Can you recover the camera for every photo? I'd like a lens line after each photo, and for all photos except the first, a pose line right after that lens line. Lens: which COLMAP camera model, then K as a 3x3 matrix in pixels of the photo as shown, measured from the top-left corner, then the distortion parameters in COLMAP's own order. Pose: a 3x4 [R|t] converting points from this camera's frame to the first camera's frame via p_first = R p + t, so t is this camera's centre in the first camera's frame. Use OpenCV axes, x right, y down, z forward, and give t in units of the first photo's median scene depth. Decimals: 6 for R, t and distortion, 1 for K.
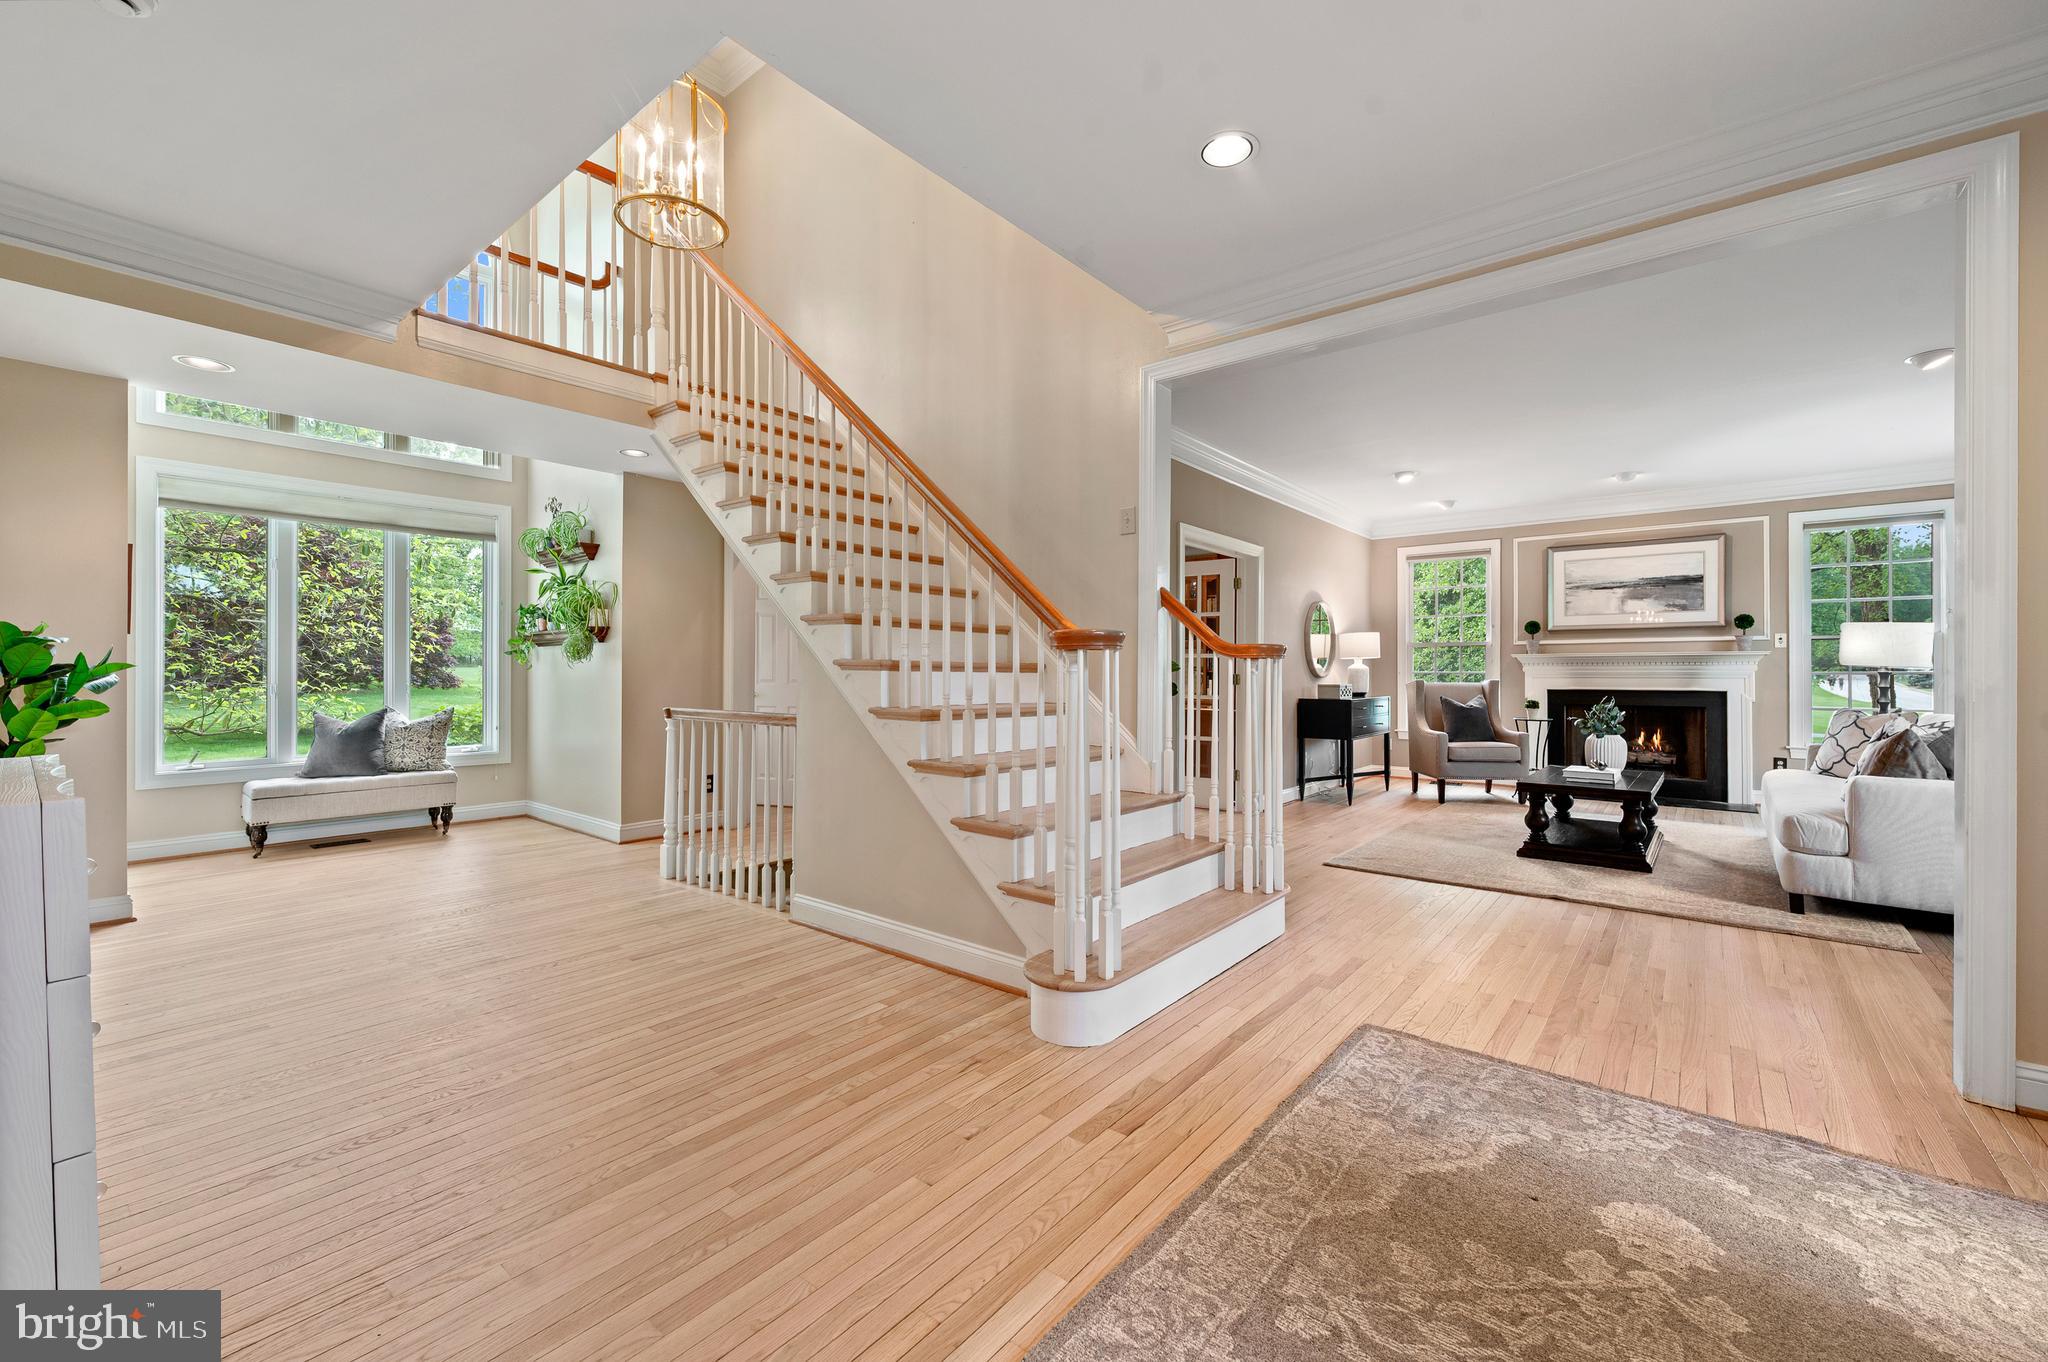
lens RADIAL K [[825.9, 0, 1032.5], [0, 825.9, 669.4], [0, 0, 1]] dist [-0.001340, 0.000223]
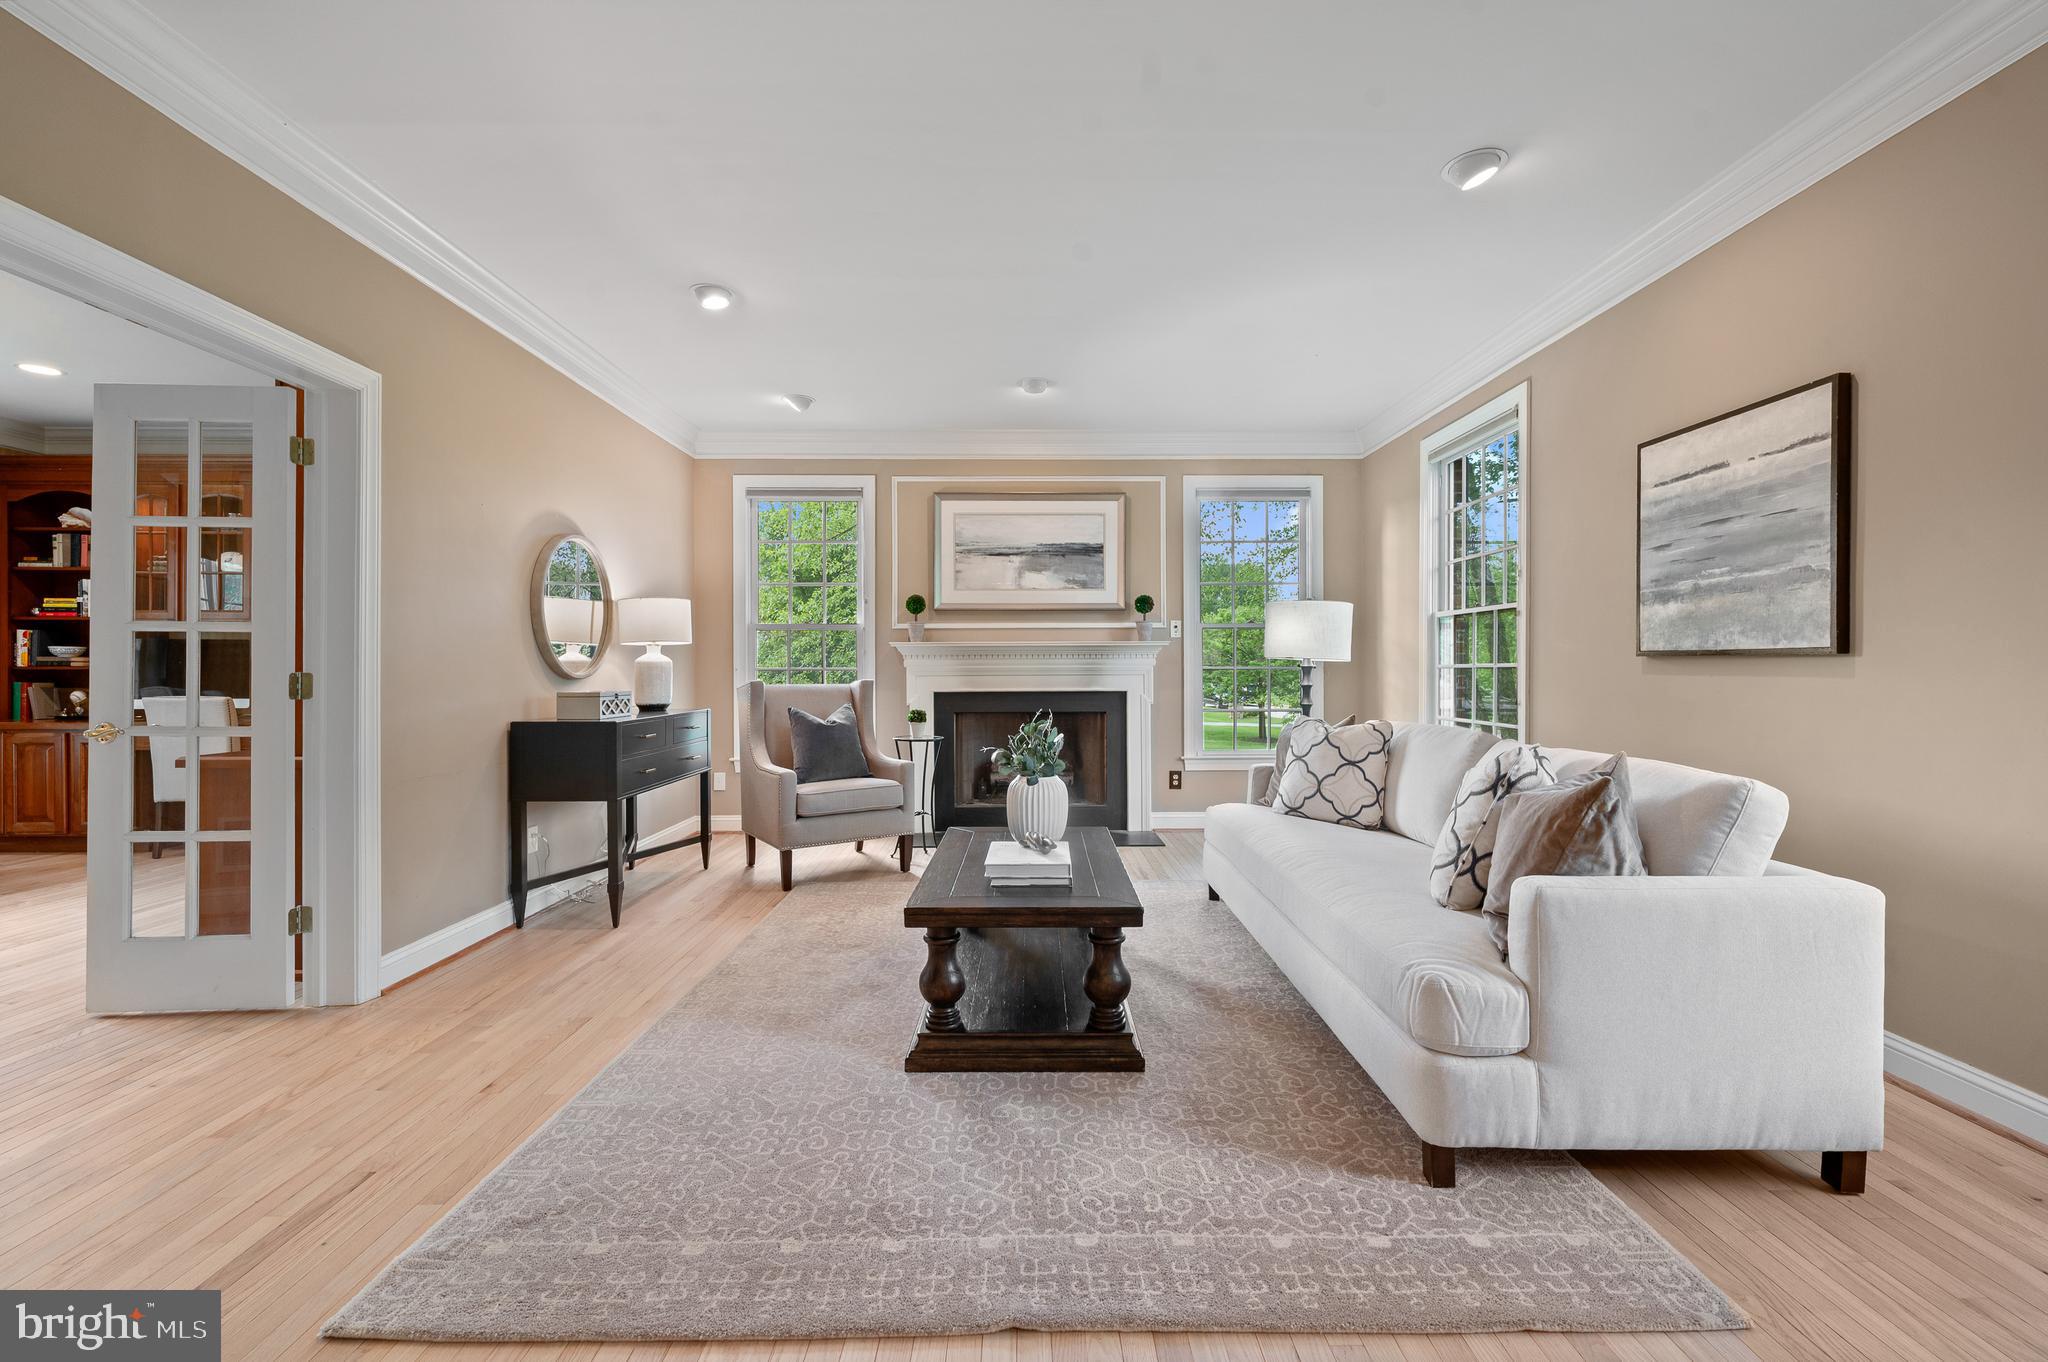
lens RADIAL K [[854.3, 0, 1029.6], [0, 854.3, 670.0], [0, 0, 1]] dist [-0.000351, -0.000117]
pose [[0.770344, -0.002585, 0.637623, 0.242615], [0.000631, 0.999994, 0.003291, 0.003135], [-0.637628, -0.002133, 0.770341, 0.423647]]
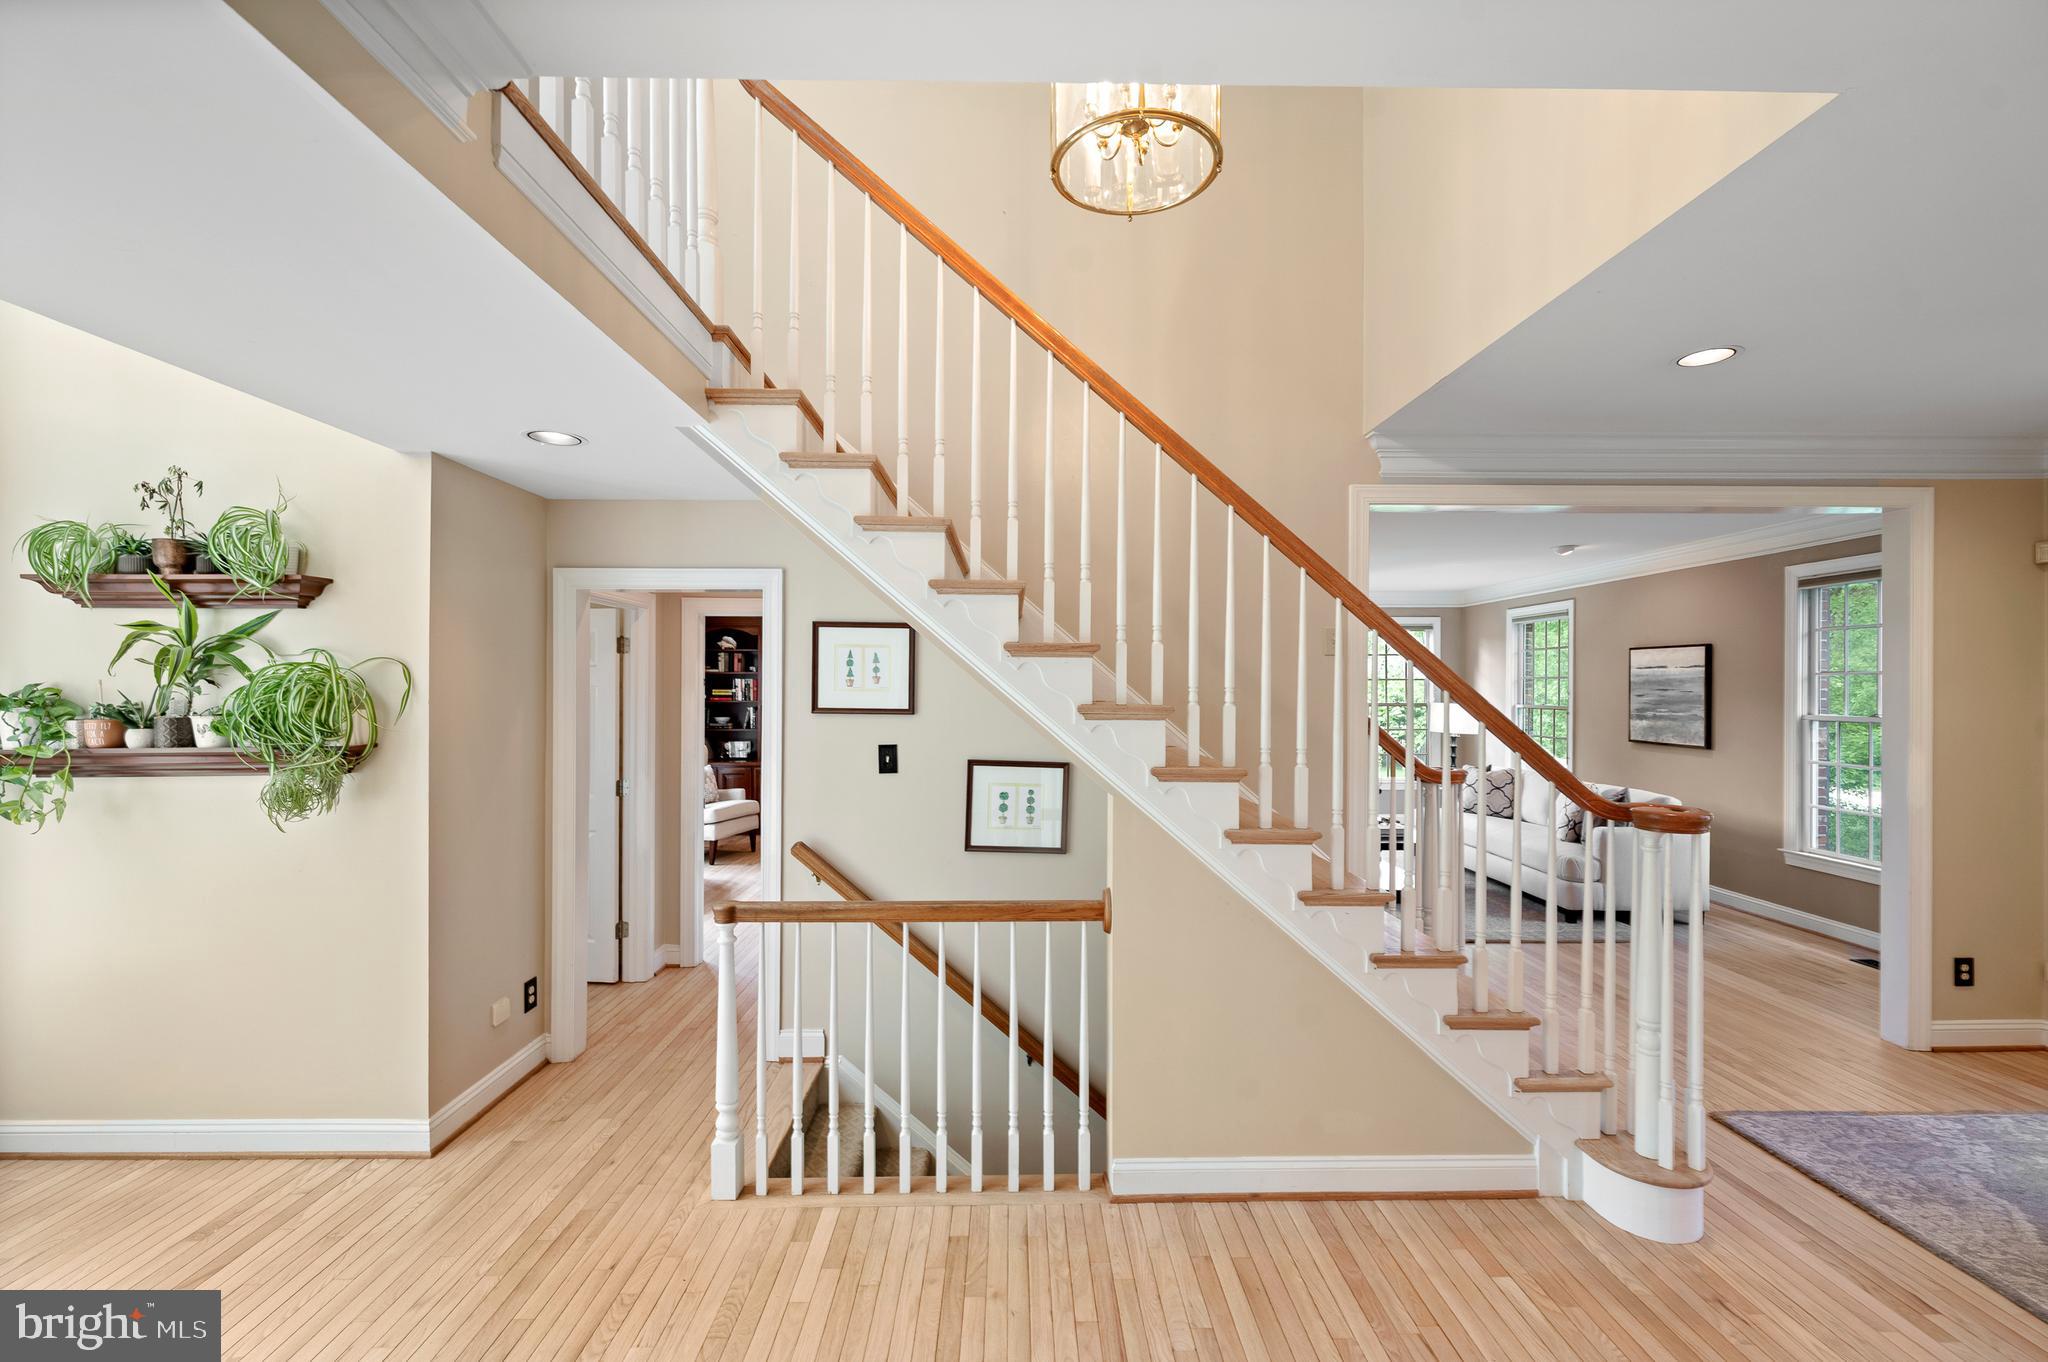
lens RADIAL K [[831.1, 0, 1024.6], [0, 831.1, 685.4], [0, 0, 1]] dist [-0.000801, 0.000213]
pose [[0.766665, 0.000686, 0.642047, -0.422137], [-0.002065, 0.999997, 0.001398, -0.070255], [-0.642044, -0.002398, 0.766664, 0.267176]]
